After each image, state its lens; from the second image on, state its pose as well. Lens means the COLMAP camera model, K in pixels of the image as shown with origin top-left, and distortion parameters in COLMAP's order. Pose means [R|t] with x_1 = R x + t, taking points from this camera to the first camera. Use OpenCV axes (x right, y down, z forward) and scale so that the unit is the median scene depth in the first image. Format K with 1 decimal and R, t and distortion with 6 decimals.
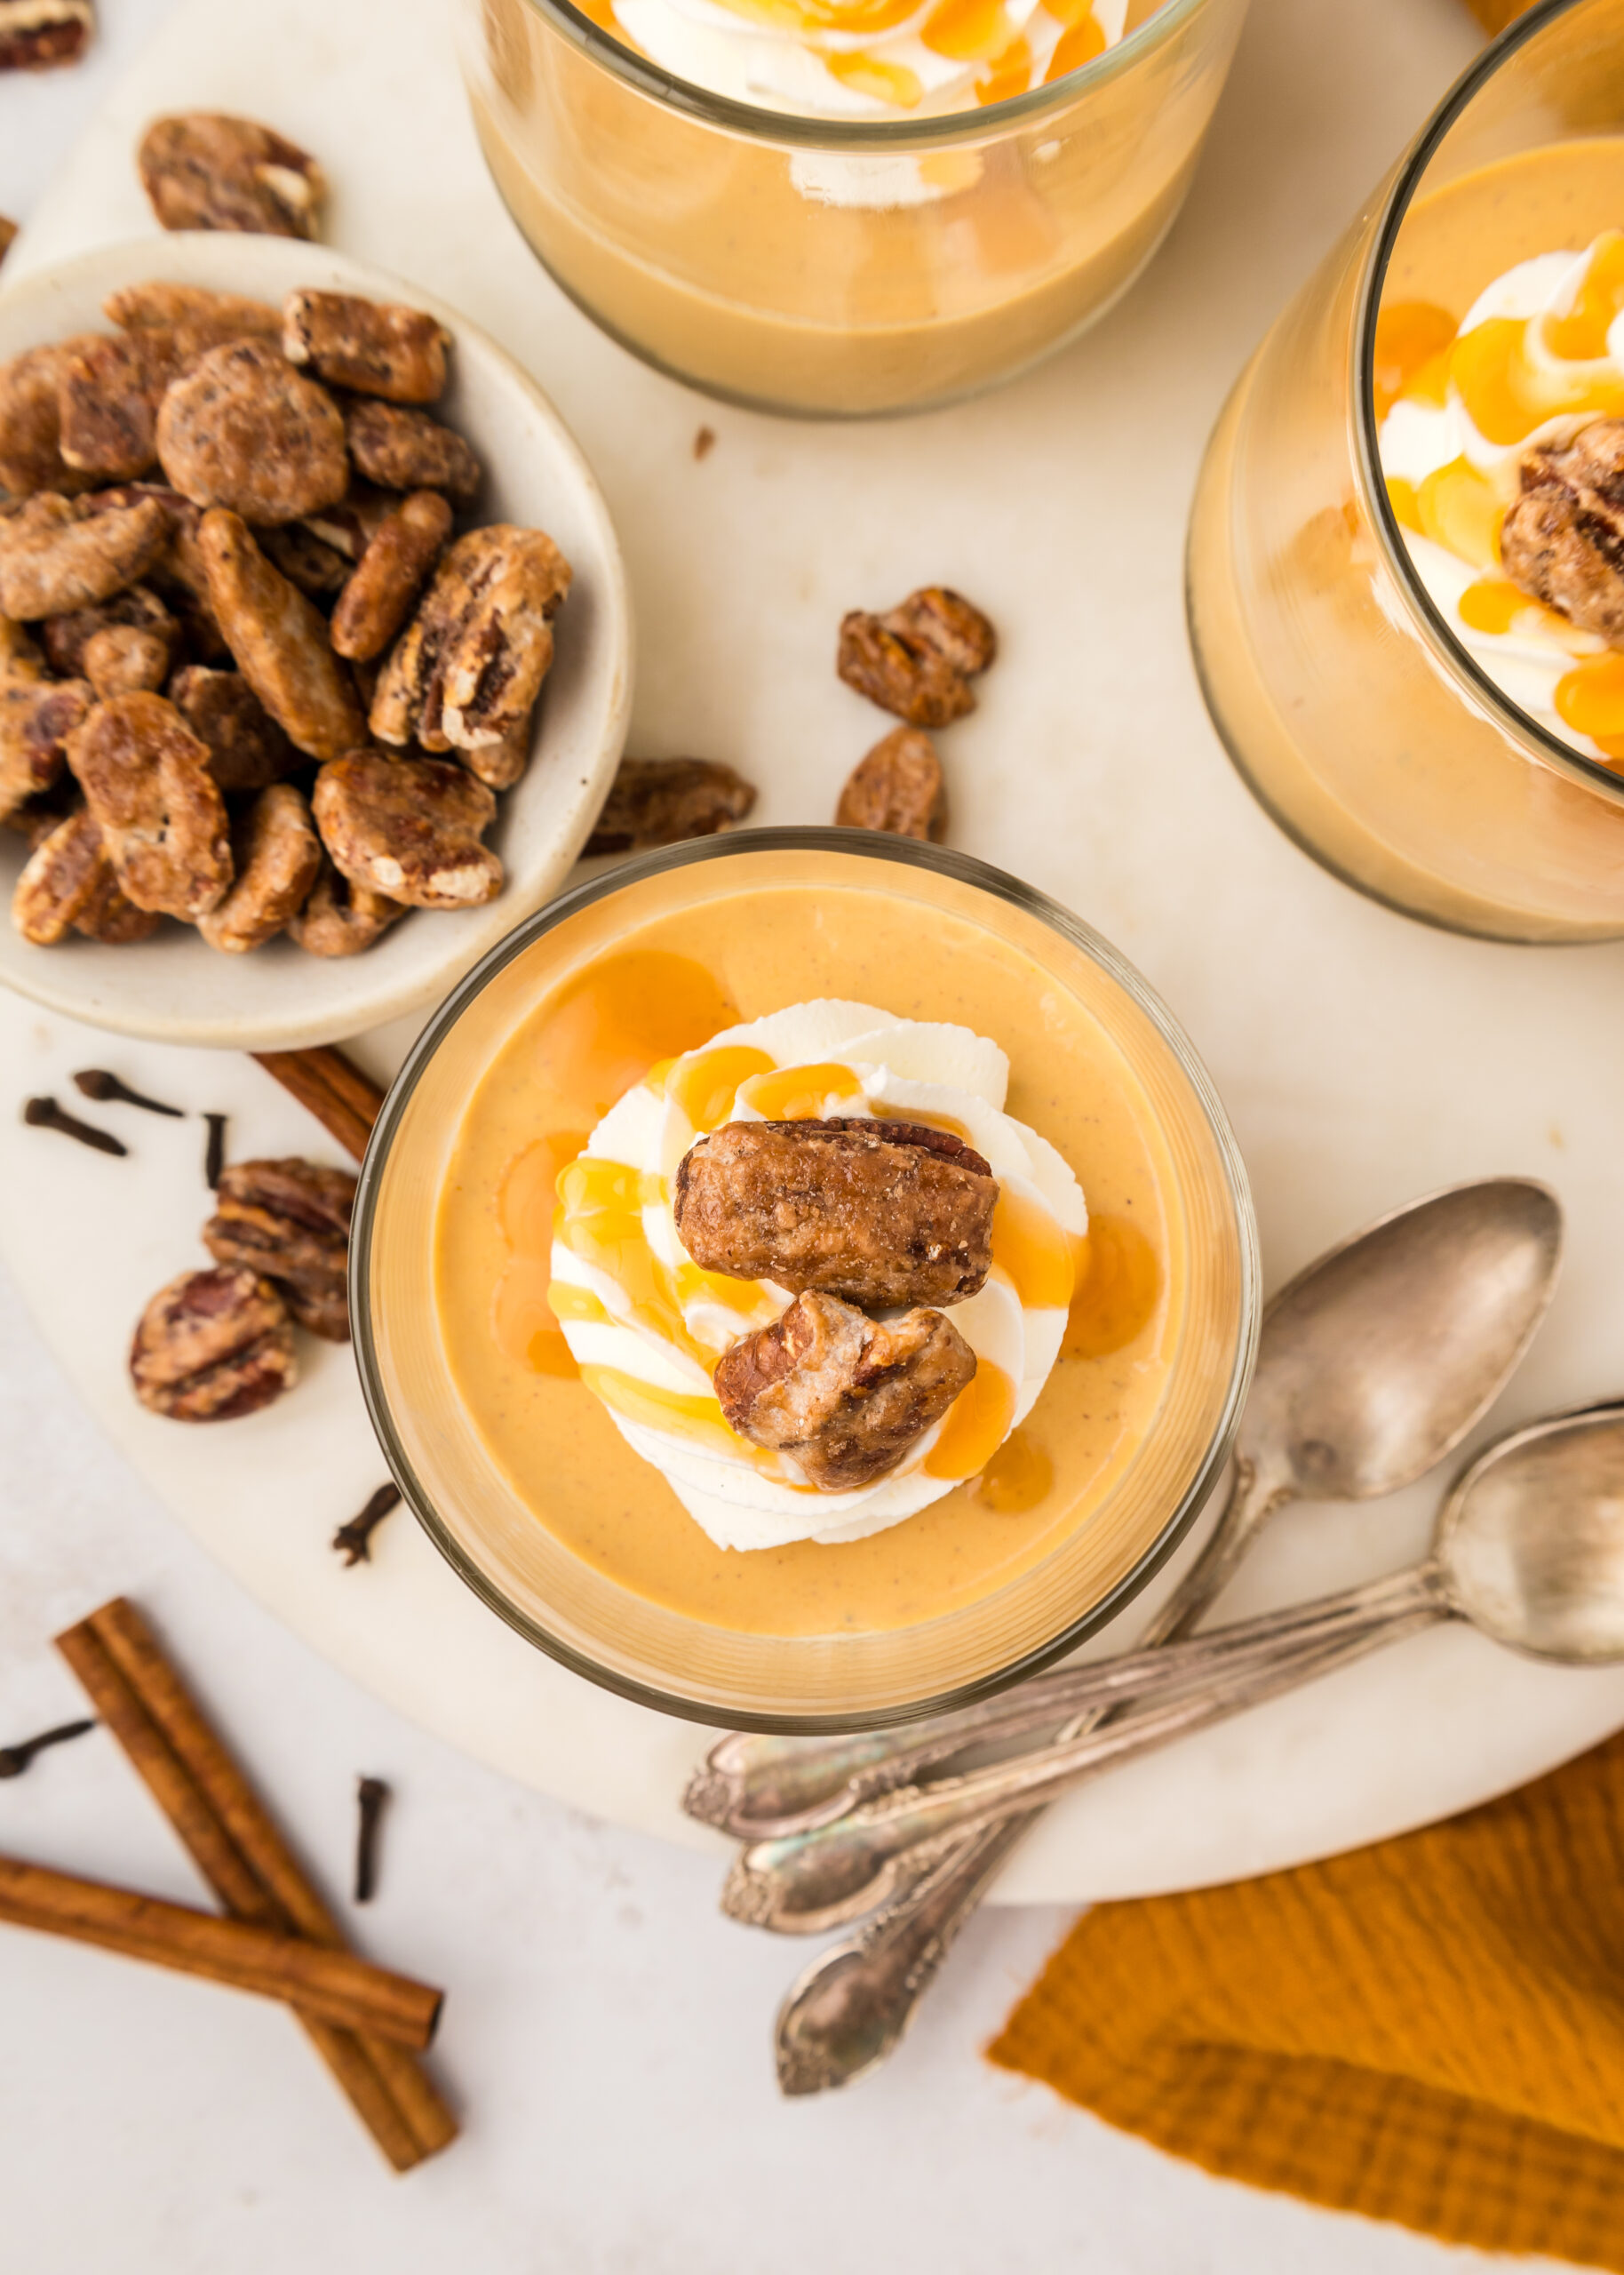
lens RADIAL K [[2333.5, 0, 812.0], [0, 2333.5, 1137.5], [0, 0, 1]] dist [0.007612, -0.017149]
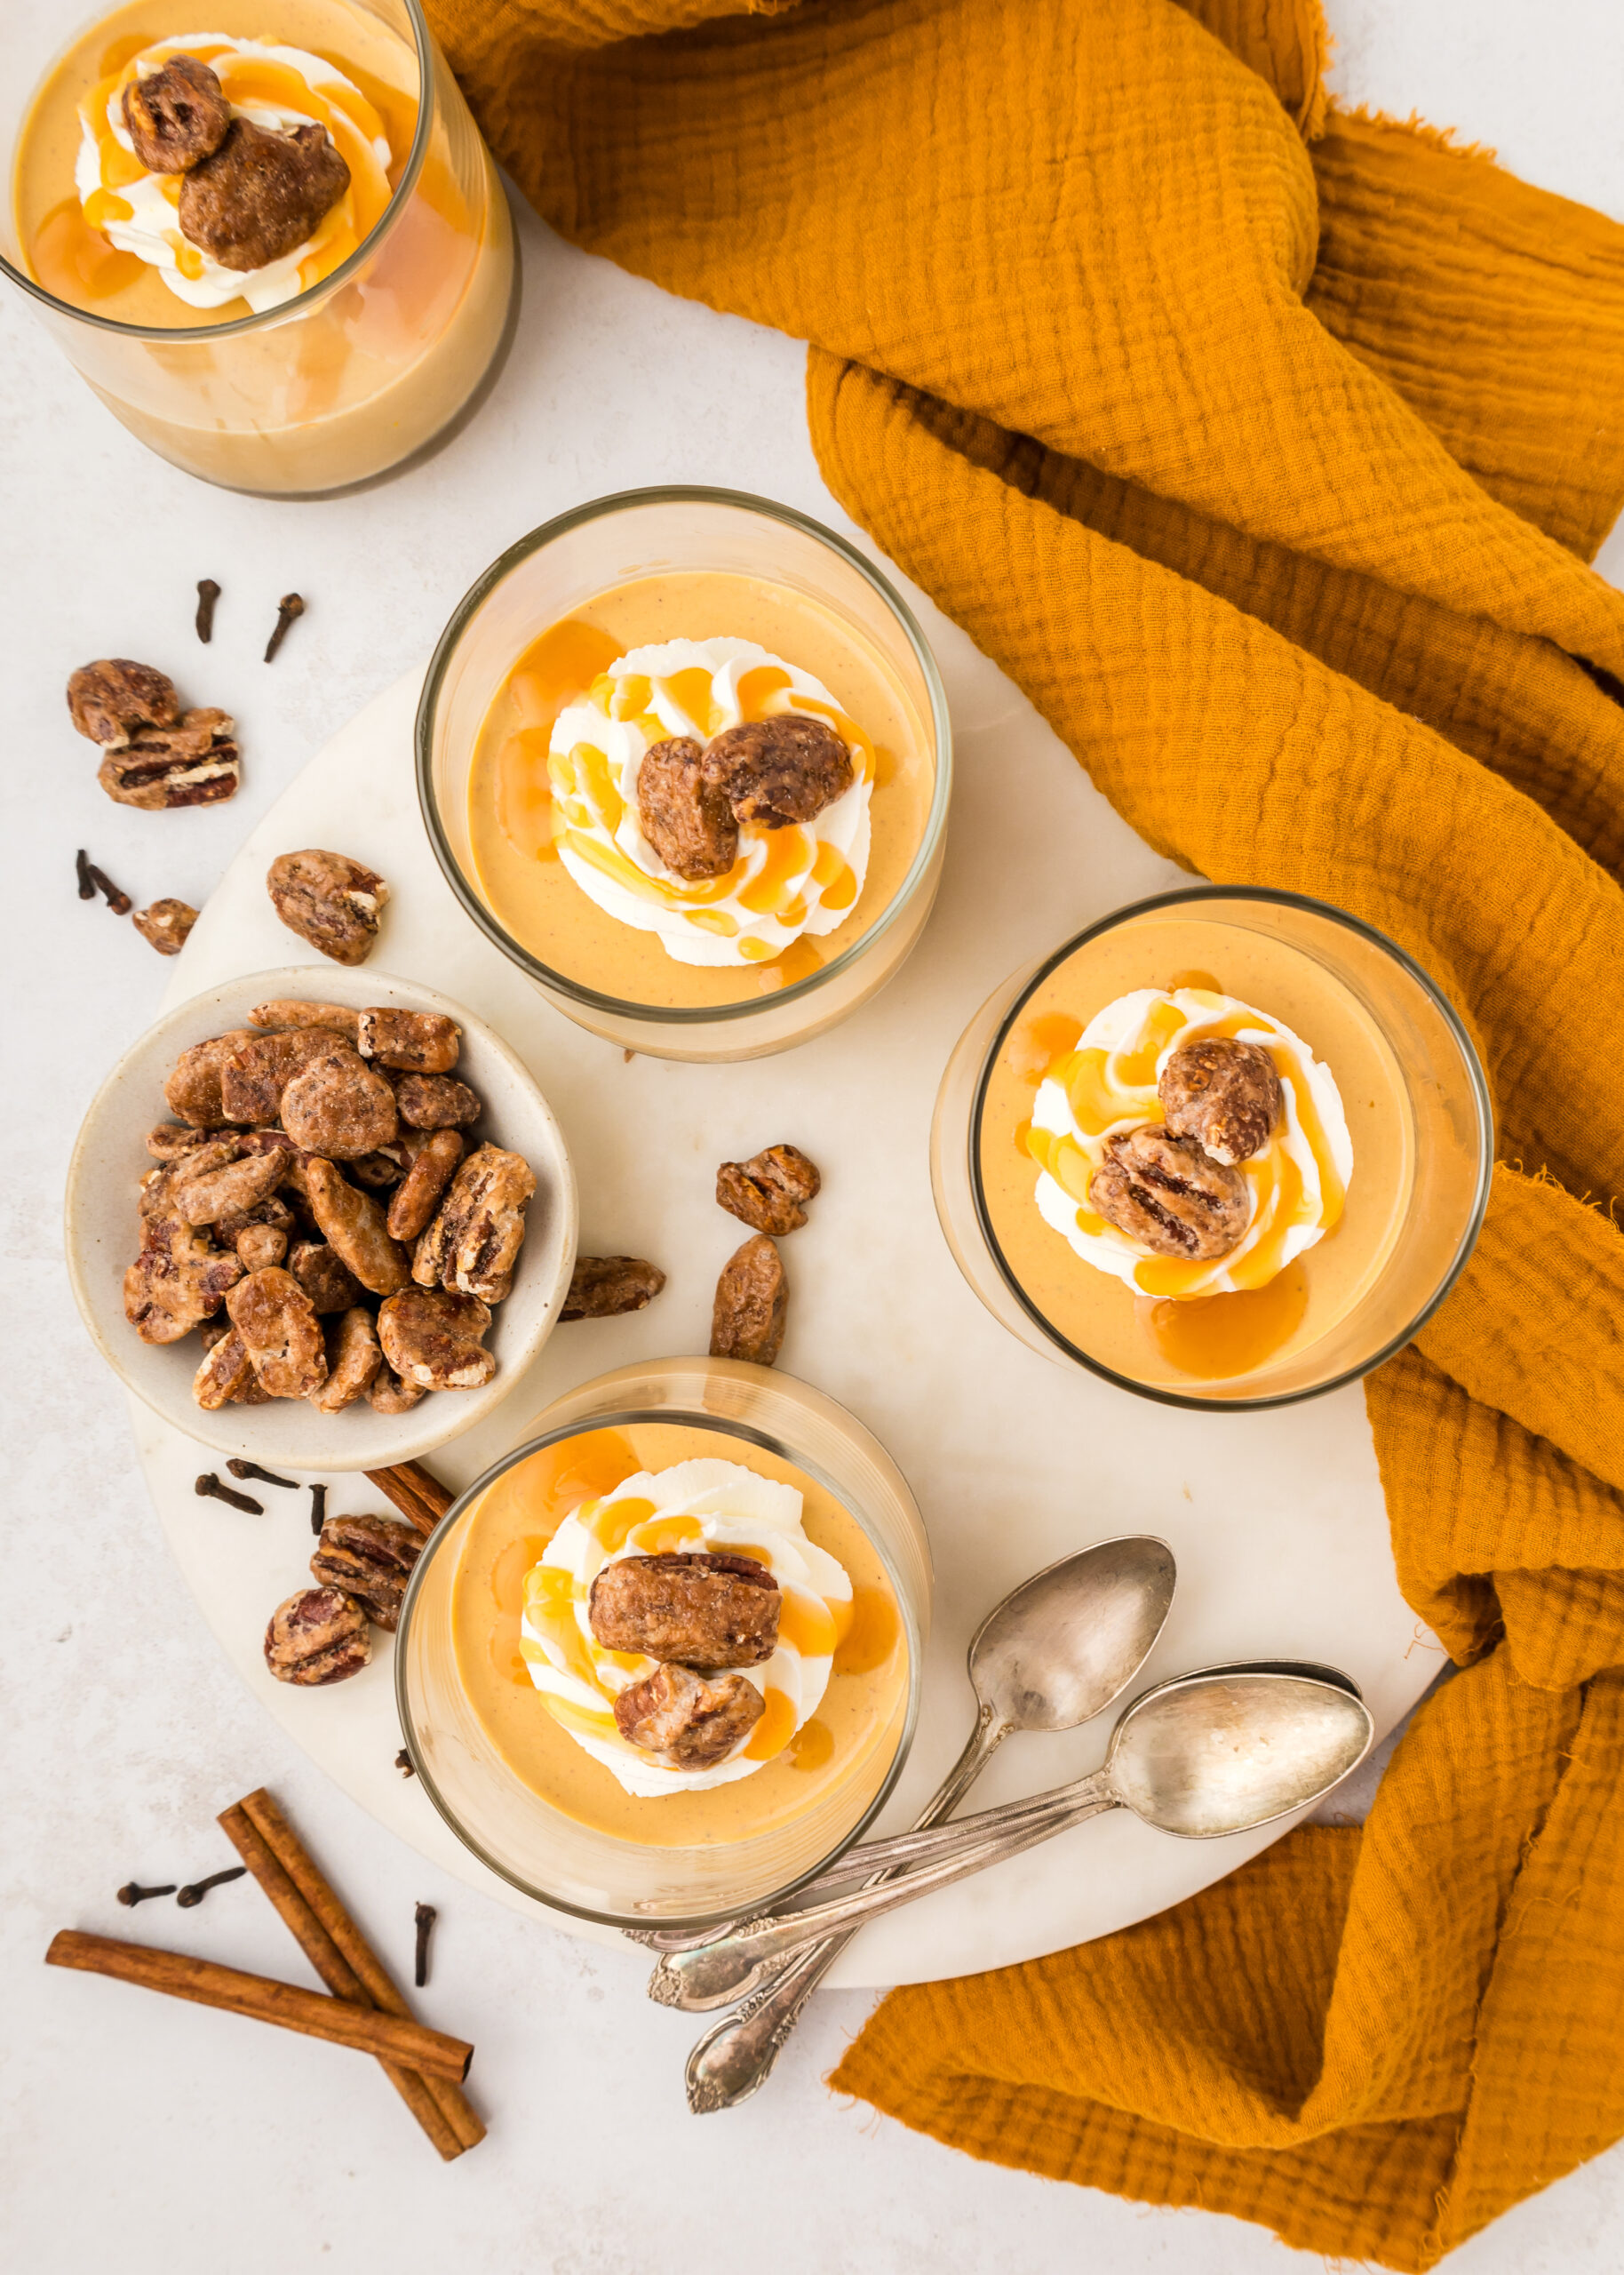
lens RADIAL K [[2138.4, 0, 883.7], [0, 2138.4, 1106.2], [0, 0, 1]] dist [-0.059820, -0.016696]
pose [[0.999958, -0.007253, 0.005628, 0.116814], [0.007375, 0.999731, -0.022000, -0.235146], [-0.005467, 0.022041, 0.999742, -0.430593]]
